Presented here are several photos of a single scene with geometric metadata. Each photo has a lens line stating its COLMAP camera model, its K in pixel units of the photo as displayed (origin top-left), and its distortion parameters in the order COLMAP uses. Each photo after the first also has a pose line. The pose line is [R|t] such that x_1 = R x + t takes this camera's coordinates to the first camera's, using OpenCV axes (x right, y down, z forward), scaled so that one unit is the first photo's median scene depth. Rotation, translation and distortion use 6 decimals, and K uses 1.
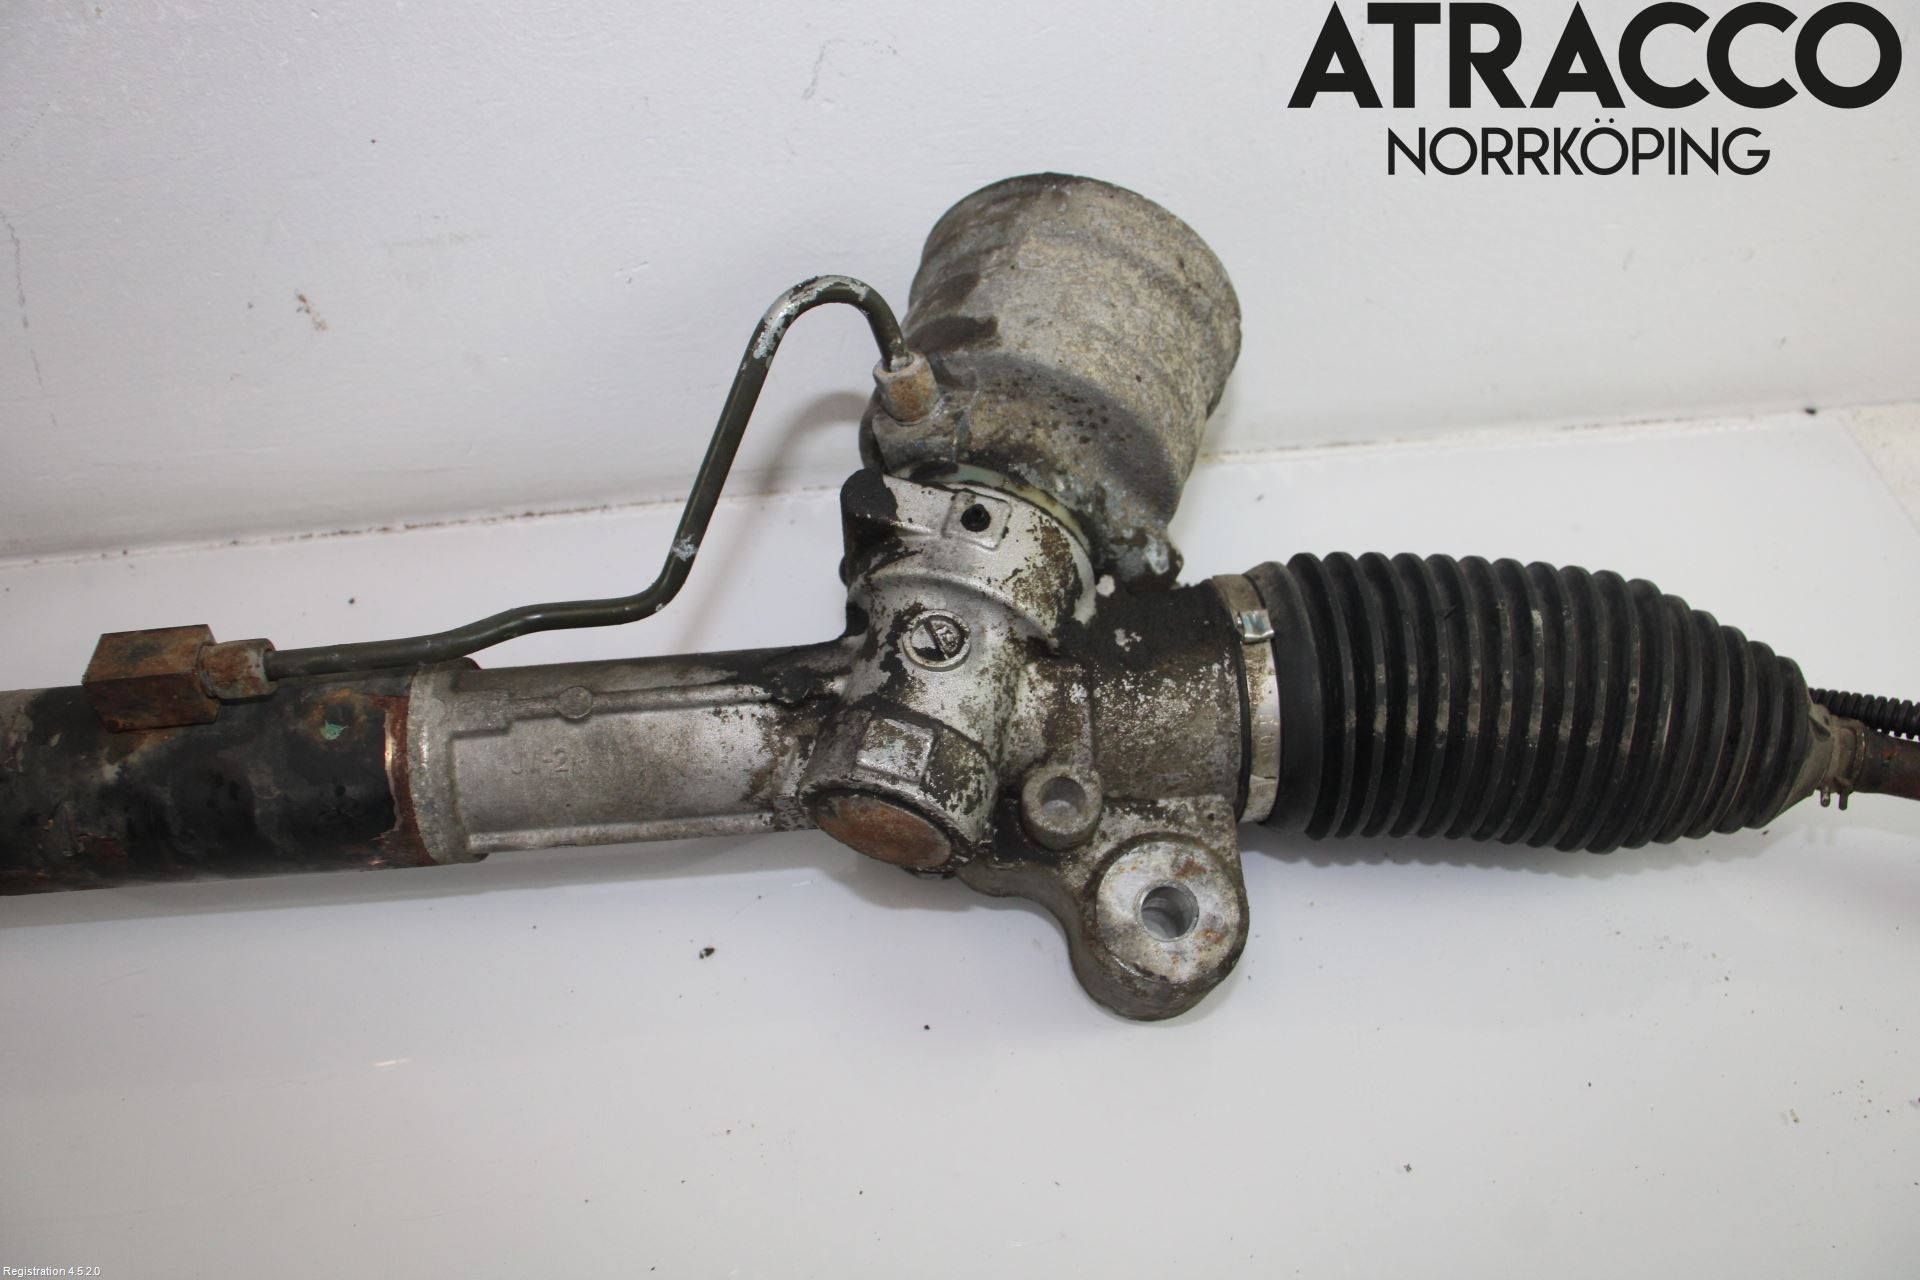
lens RADIAL K [[1542.1, 0, 960.0], [0, 1542.1, 640.0], [0, 0, 1]] dist [-0.191478, 0.156986]
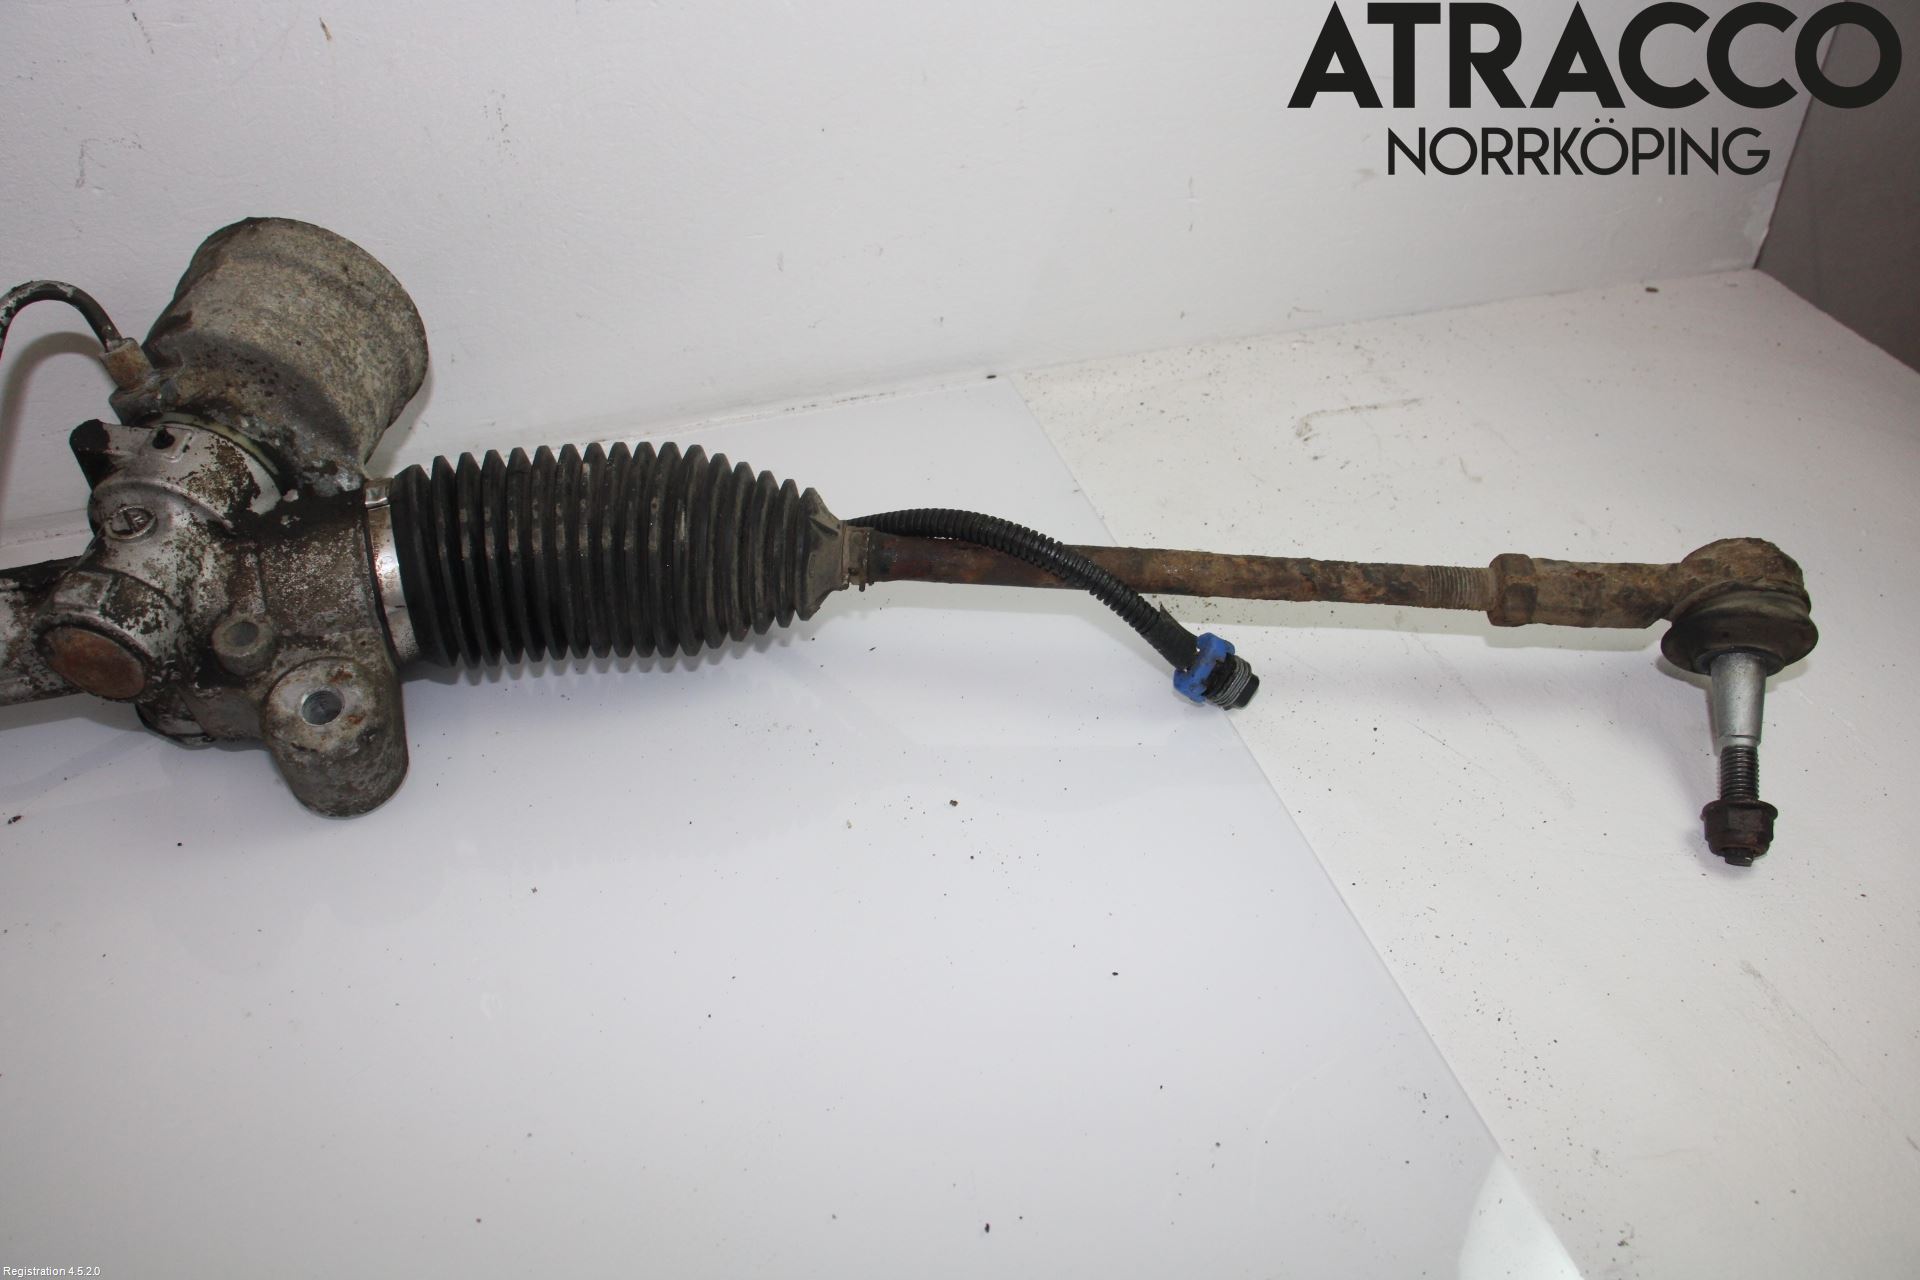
lens RADIAL K [[1542.1, 0, 960.0], [0, 1542.1, 640.0], [0, 0, 1]] dist [-0.191478, 0.156986]
pose [[0.979837, -0.111377, 0.165877, 0.465520], [0.136455, 0.979471, -0.148383, 0.385087], [-0.145945, 0.168026, 0.974919, -0.360630]]
